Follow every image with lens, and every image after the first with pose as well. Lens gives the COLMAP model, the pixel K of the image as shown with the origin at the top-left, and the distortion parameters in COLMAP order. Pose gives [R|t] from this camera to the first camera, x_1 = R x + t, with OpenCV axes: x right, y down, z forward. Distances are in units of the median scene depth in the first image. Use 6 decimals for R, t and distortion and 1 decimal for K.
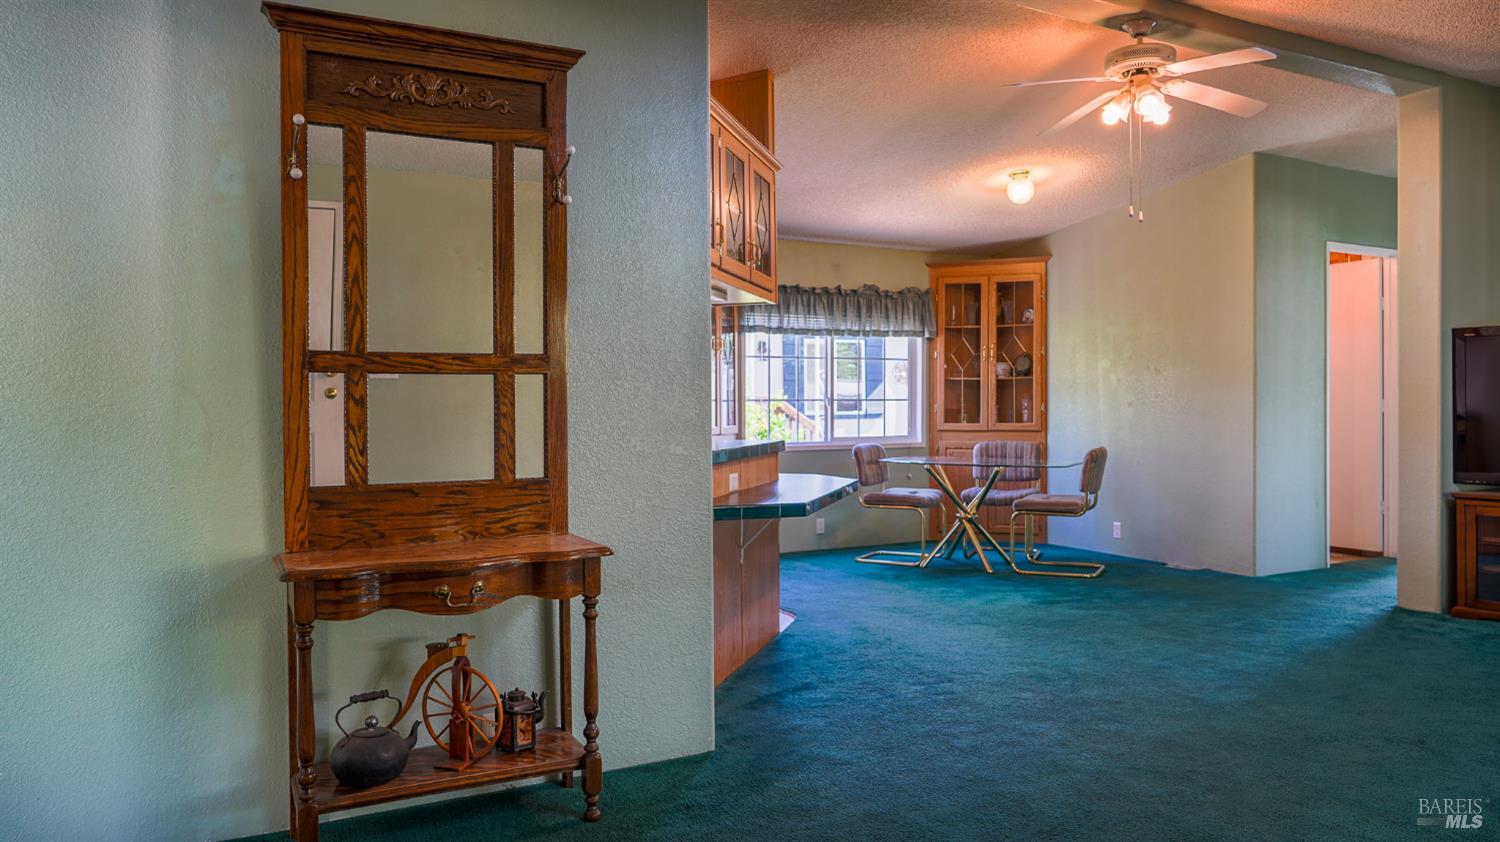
lens RADIAL K [[1015.9, 0, 750.0], [0, 1015.9, 421.0], [0, 0, 1]] dist [-0.028202, 0.020812]
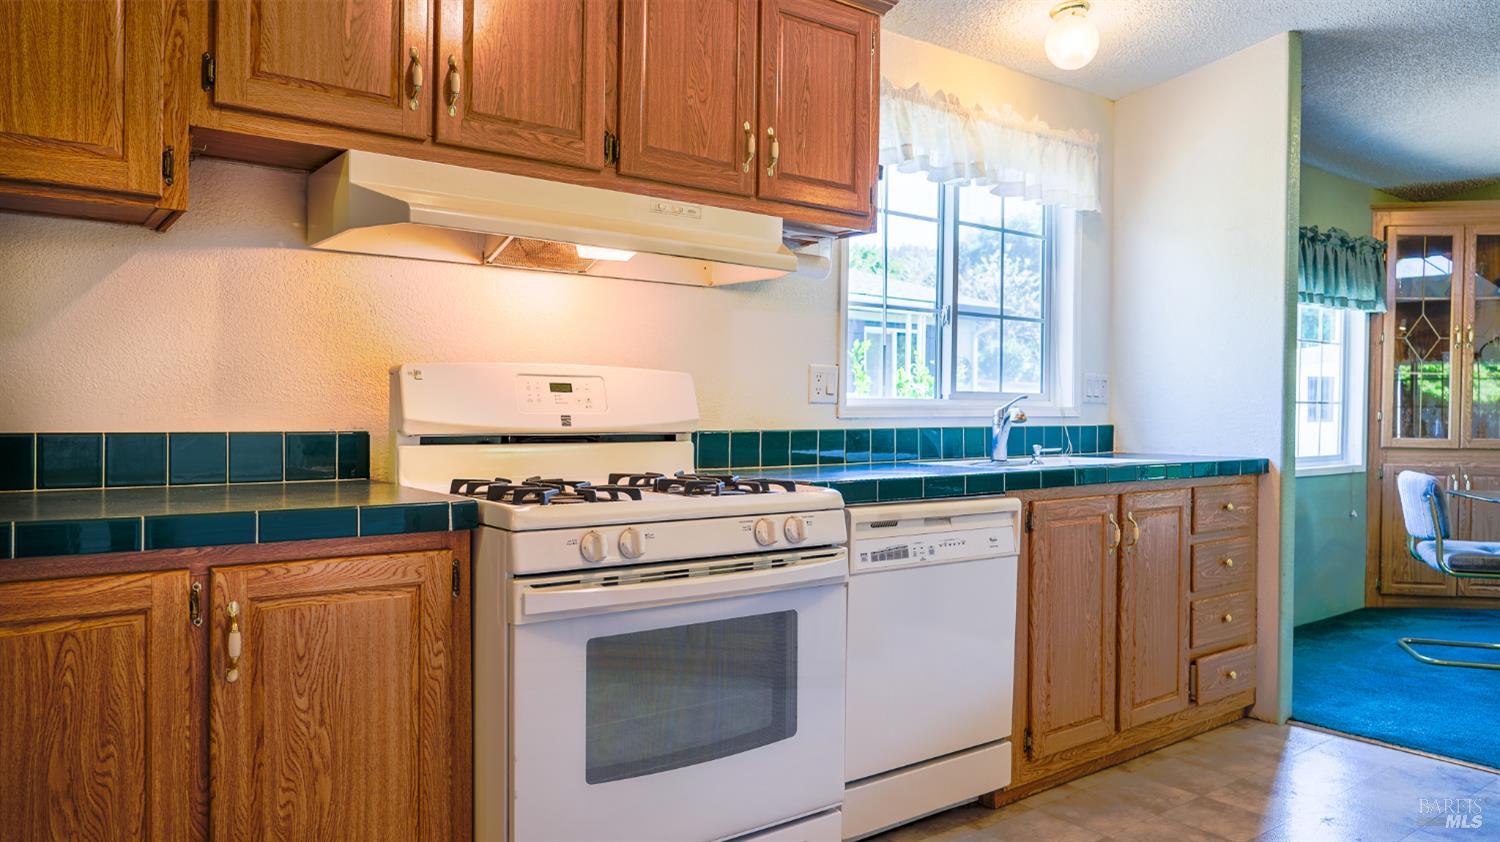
lens RADIAL K [[1015.9, 0, 750.0], [0, 1015.9, 421.0], [0, 0, 1]] dist [-0.028202, 0.020812]
pose [[0.987352, 0.010114, 0.158221, -0.404518], [-0.010132, 0.999948, -0.000695, -0.004909], [-0.158220, -0.000917, 0.987403, 0.455464]]
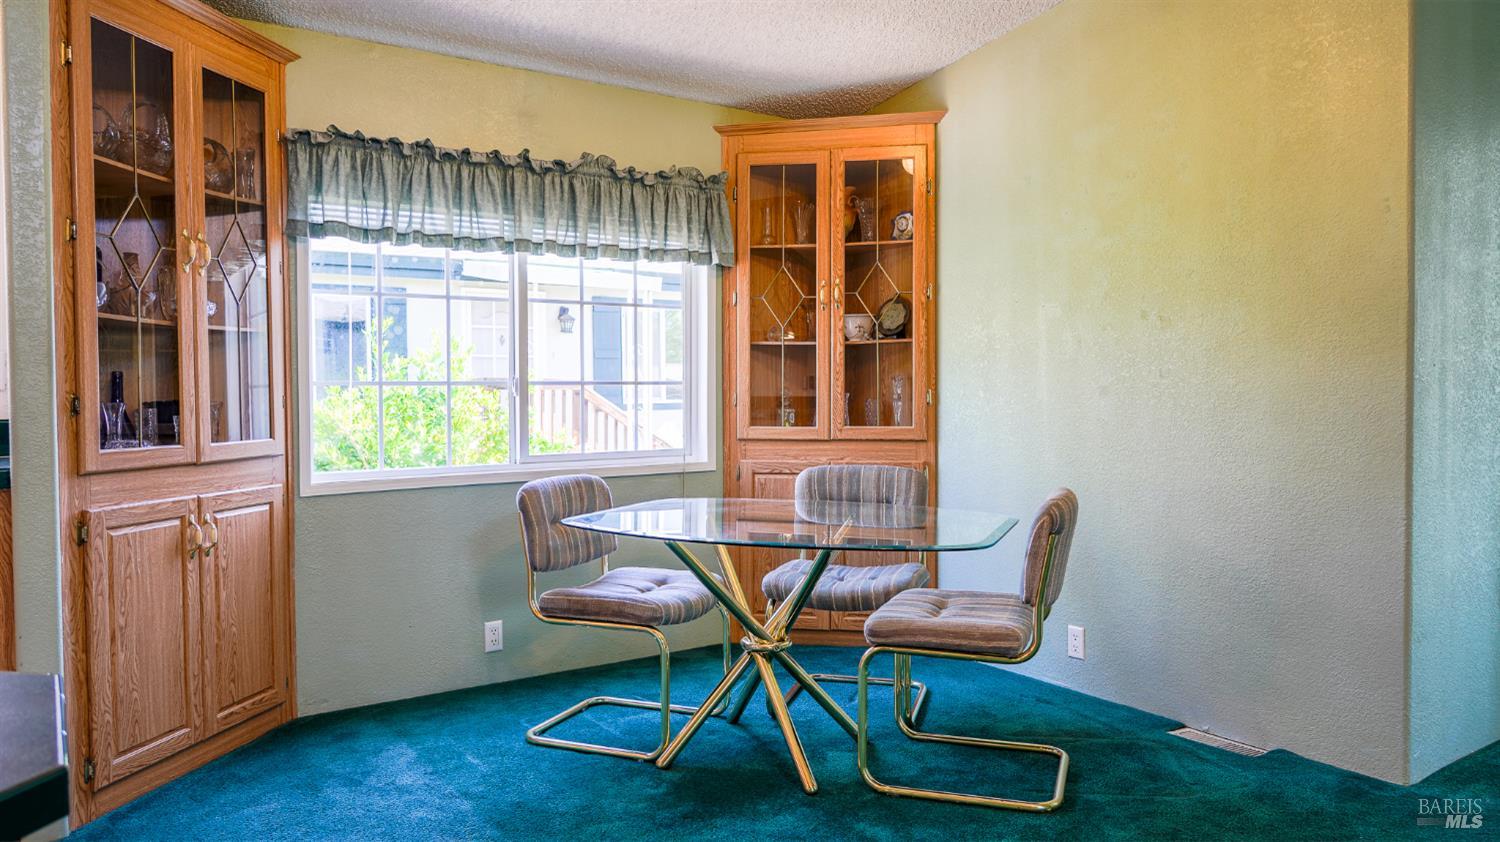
lens RADIAL K [[1015.9, 0, 750.0], [0, 1015.9, 421.0], [0, 0, 1]] dist [-0.028202, 0.020812]
pose [[0.993747, -0.004660, 0.111554, 0.152574], [0.003106, 0.999896, 0.014093, -0.009436], [-0.111608, -0.013659, 0.993658, 0.541347]]
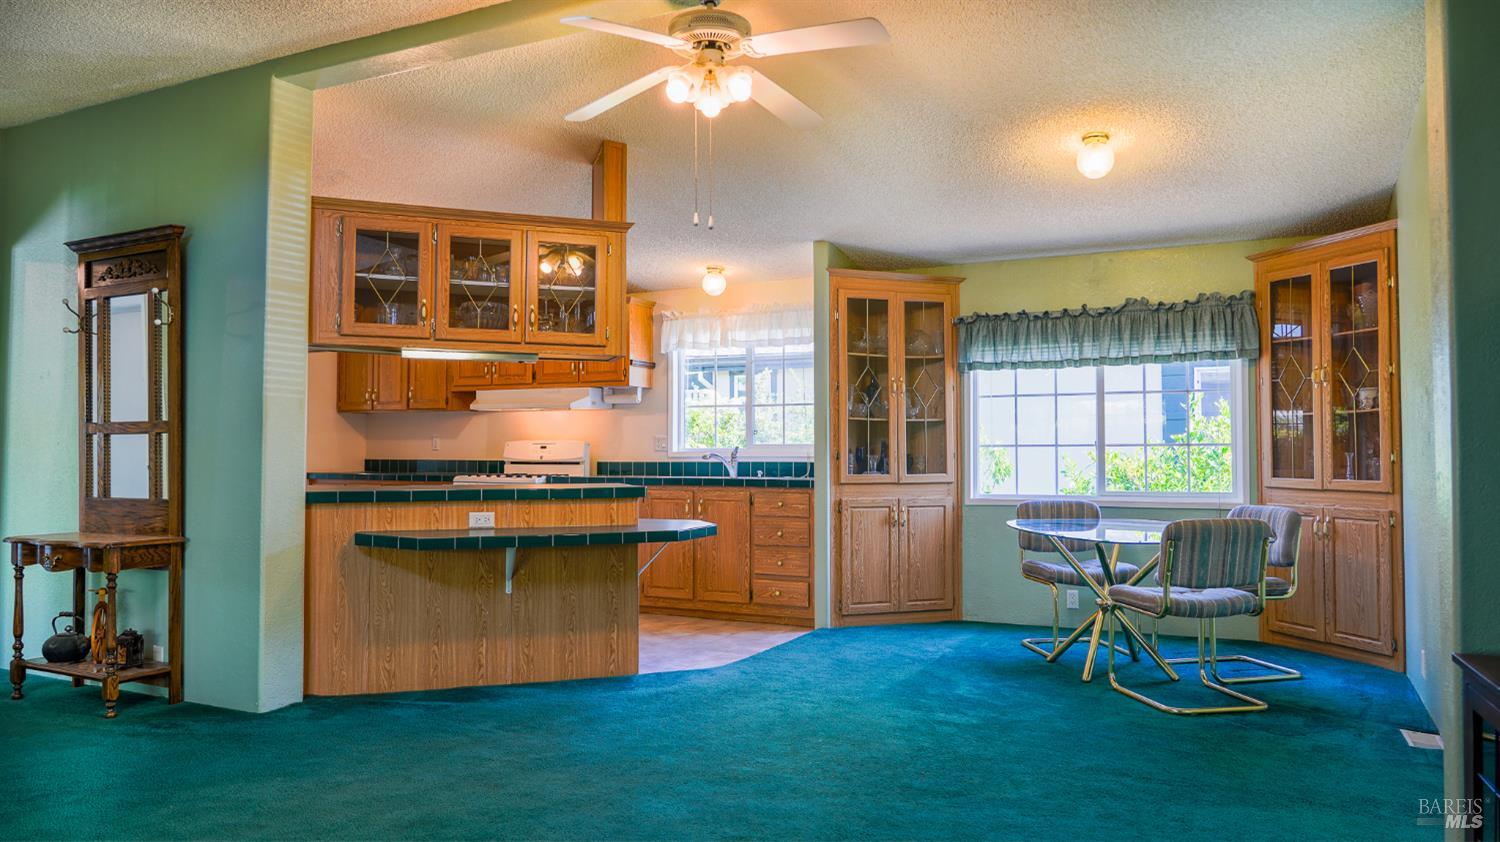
lens RADIAL K [[1015.9, 0, 750.0], [0, 1015.9, 421.0], [0, 0, 1]] dist [-0.028202, 0.020812]
pose [[0.577024, -0.019989, -0.816483, 0.647158], [-0.013309, 0.999338, -0.033872, -0.009922], [0.816619, 0.030412, 0.576376, 0.342054]]
